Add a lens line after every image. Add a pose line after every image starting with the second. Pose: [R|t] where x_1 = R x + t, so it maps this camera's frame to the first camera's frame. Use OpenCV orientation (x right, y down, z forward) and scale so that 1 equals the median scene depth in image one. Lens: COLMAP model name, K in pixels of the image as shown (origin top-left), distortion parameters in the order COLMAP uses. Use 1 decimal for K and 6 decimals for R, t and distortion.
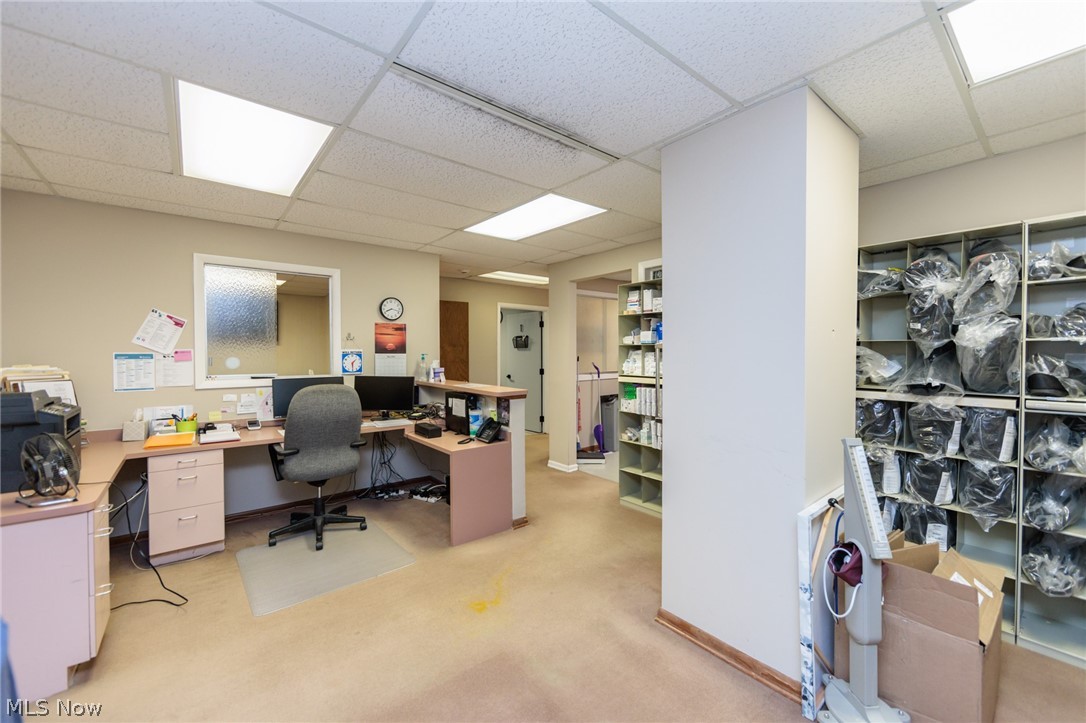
lens RADIAL K [[425.8, 0, 539.9], [0, 425.8, 354.3], [0, 0, 1]] dist [-0.006774, -0.000119]
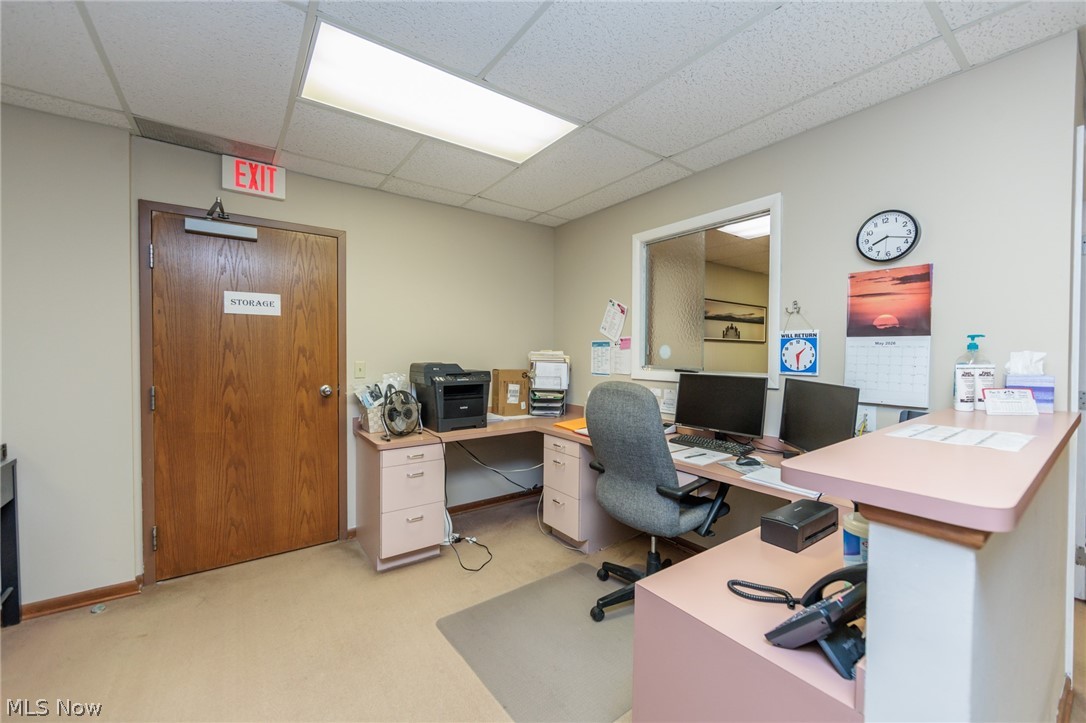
lens RADIAL K [[425.8, 0, 533.9], [0, 425.8, 360.8], [0, 0, 1]] dist [-0.006774, -0.000119]
pose [[-0.054880, 0.027217, -0.998122, 0.126814], [-0.005889, 0.999602, 0.027581, 0.014618], [0.998476, 0.007392, -0.054698, 0.691744]]
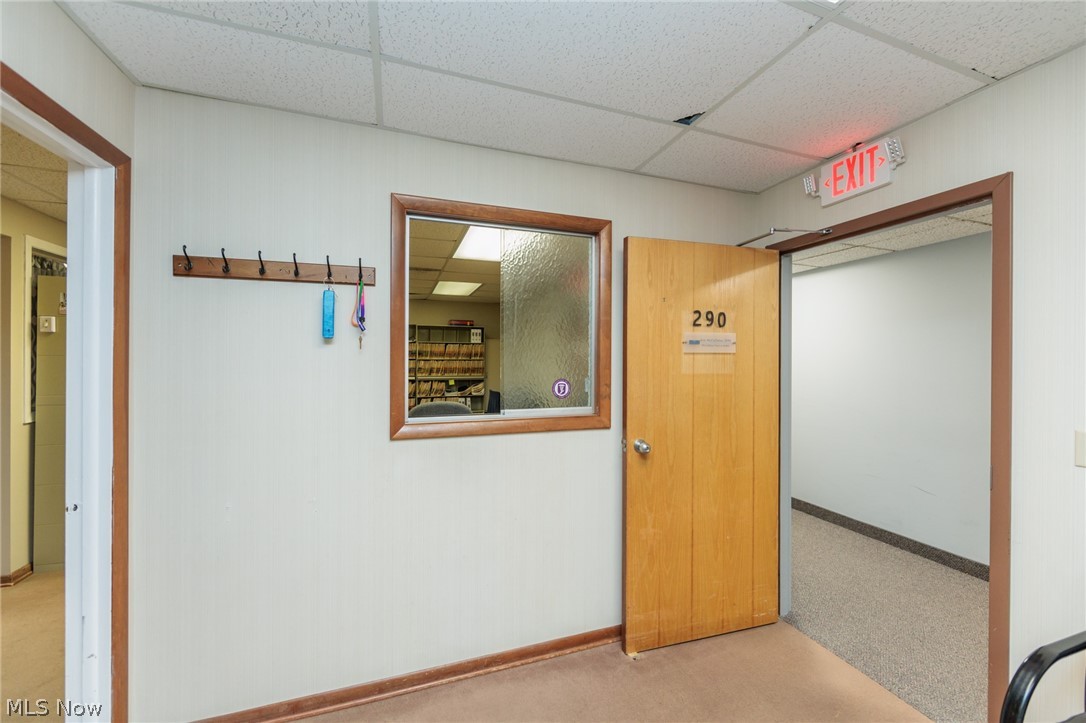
lens RADIAL K [[425.8, 0, 546.7], [0, 425.8, 361.1], [0, 0, 1]] dist [-0.006774, -0.000119]
pose [[-0.942036, -0.001959, 0.335507, -0.523870], [-0.000353, 0.999988, 0.004848, -0.007274], [-0.335513, 0.004449, -0.942025, 0.993606]]
